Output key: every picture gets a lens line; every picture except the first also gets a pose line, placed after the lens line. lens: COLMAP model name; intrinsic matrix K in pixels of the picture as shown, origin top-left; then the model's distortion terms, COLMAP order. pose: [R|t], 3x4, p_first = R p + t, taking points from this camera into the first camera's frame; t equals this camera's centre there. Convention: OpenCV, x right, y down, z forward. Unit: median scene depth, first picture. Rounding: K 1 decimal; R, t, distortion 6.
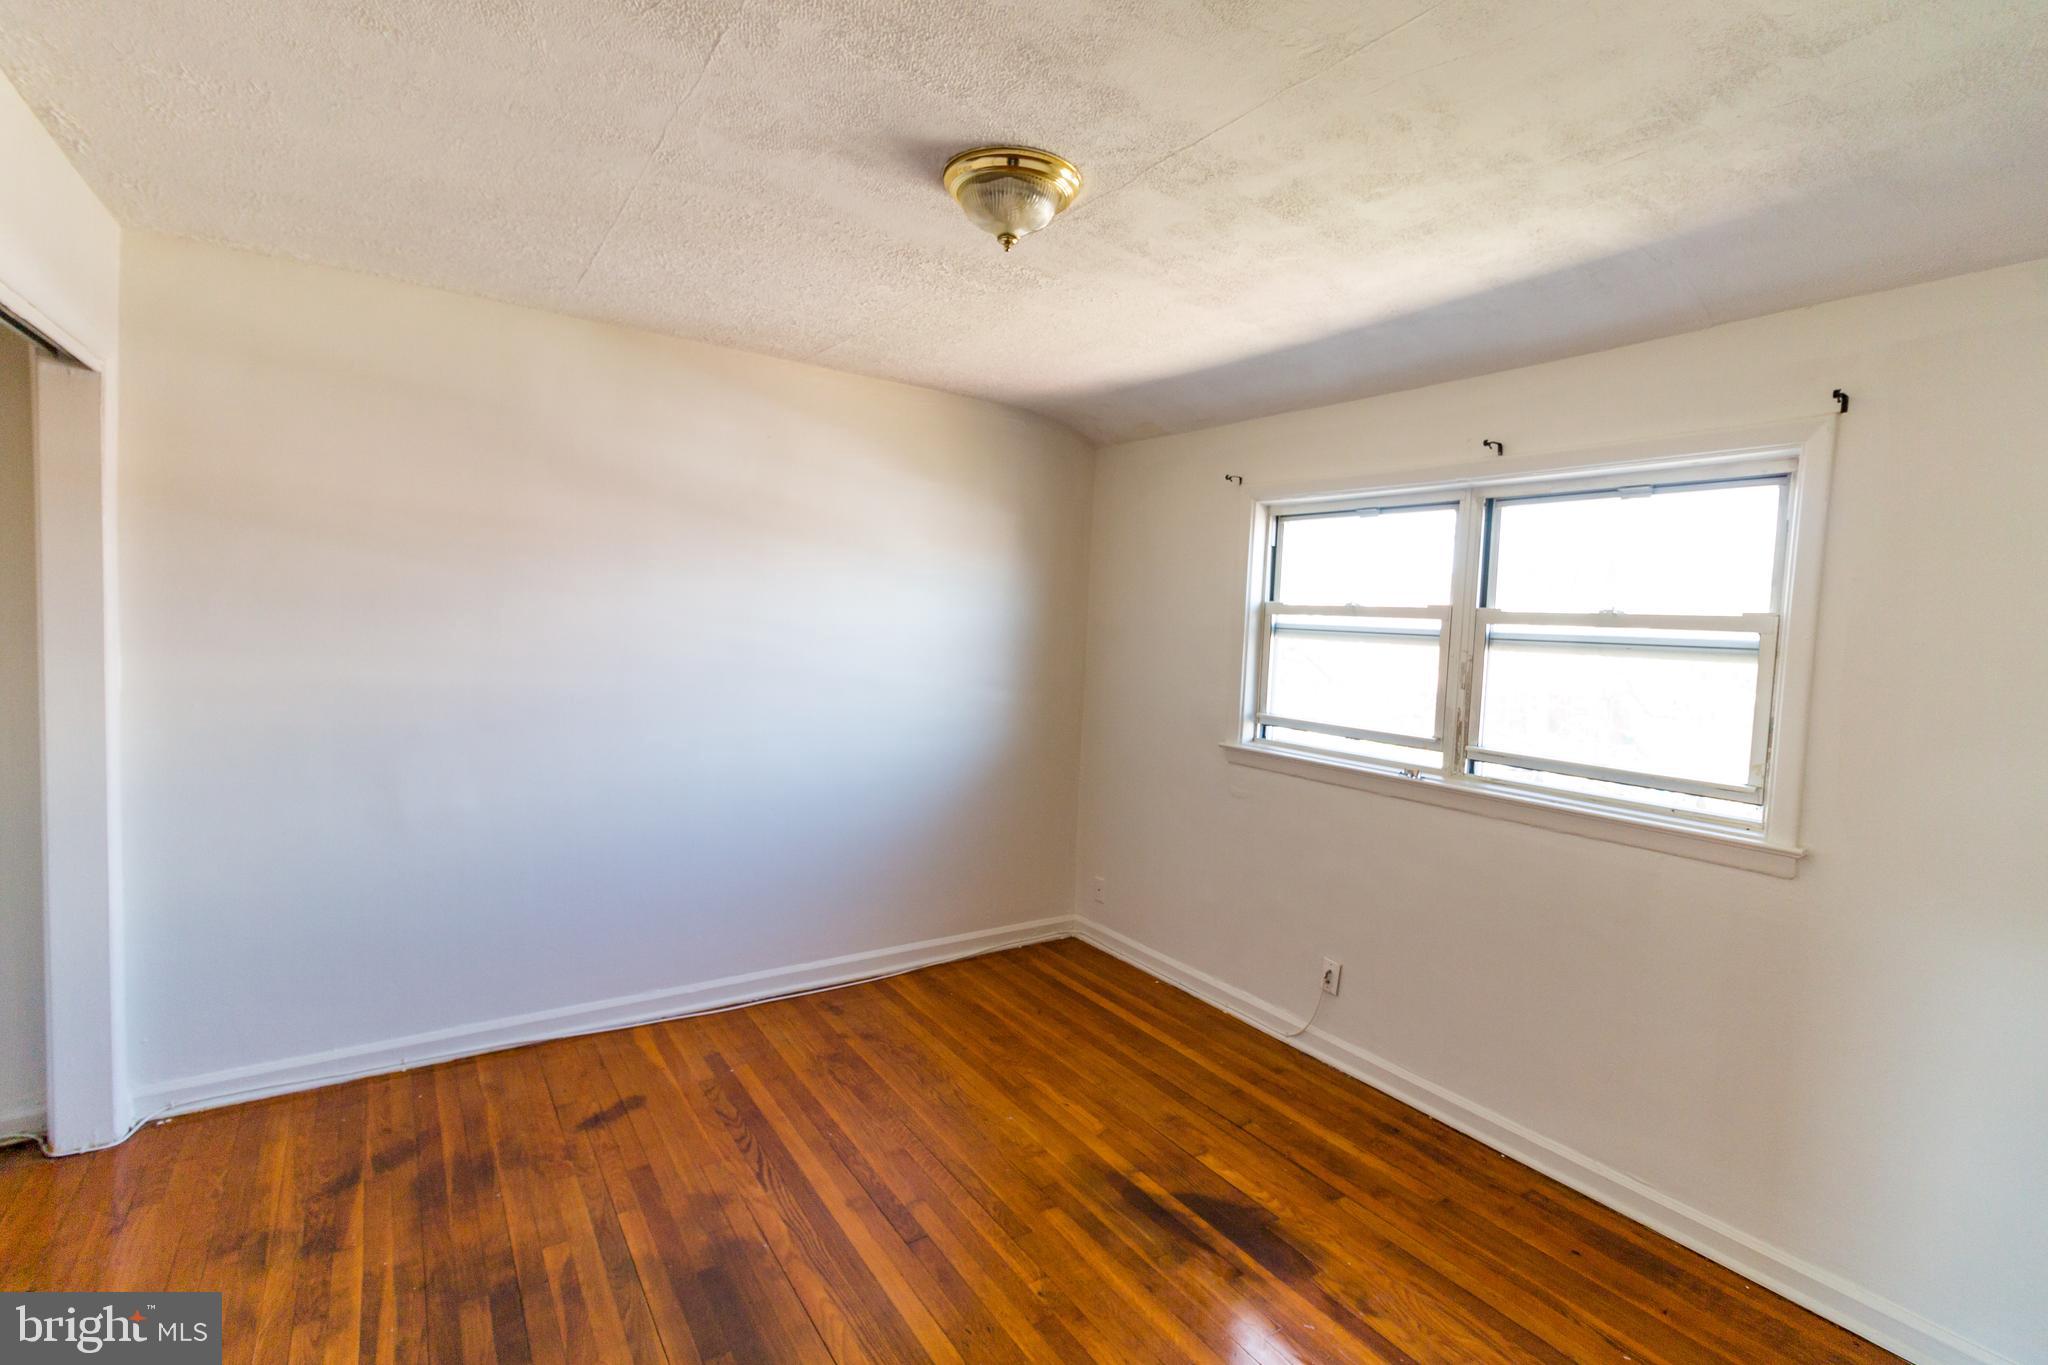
lens RADIAL K [[938.7, 0, 1037.5], [0, 938.7, 676.7], [0, 0, 1]] dist [0.003828, 0.000428]
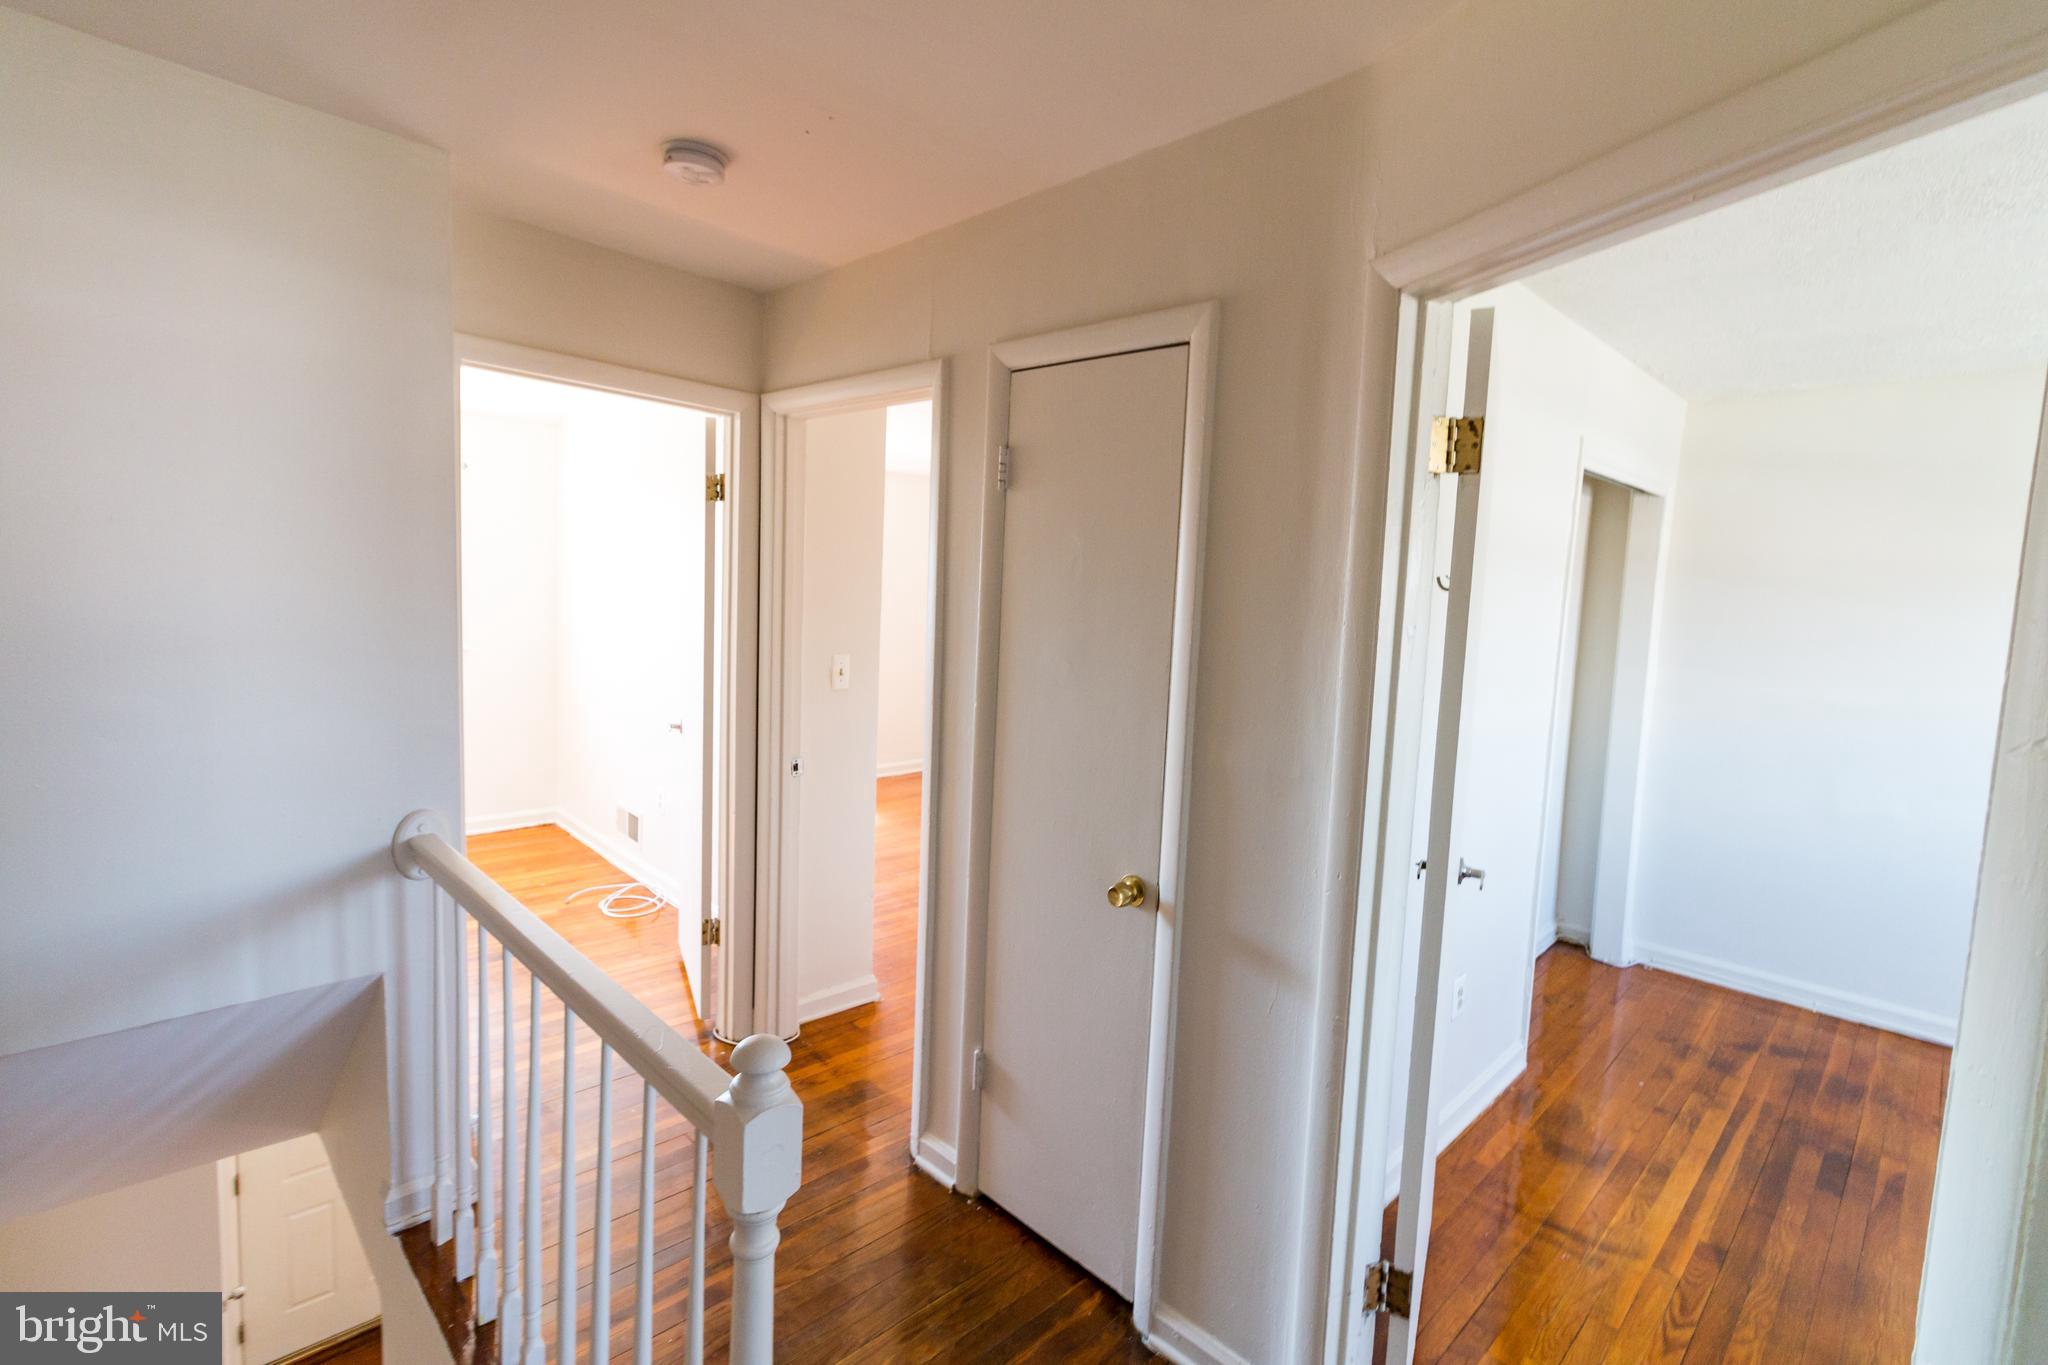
lens RADIAL K [[938.7, 0, 1038.3], [0, 938.7, 674.9], [0, 0, 1]] dist [0.003828, 0.000428]
pose [[0.188543, 0.055200, -0.980512, 0.423888], [-0.089961, 0.995192, 0.038728, 0.024269], [0.977936, 0.080906, 0.192602, -0.359470]]
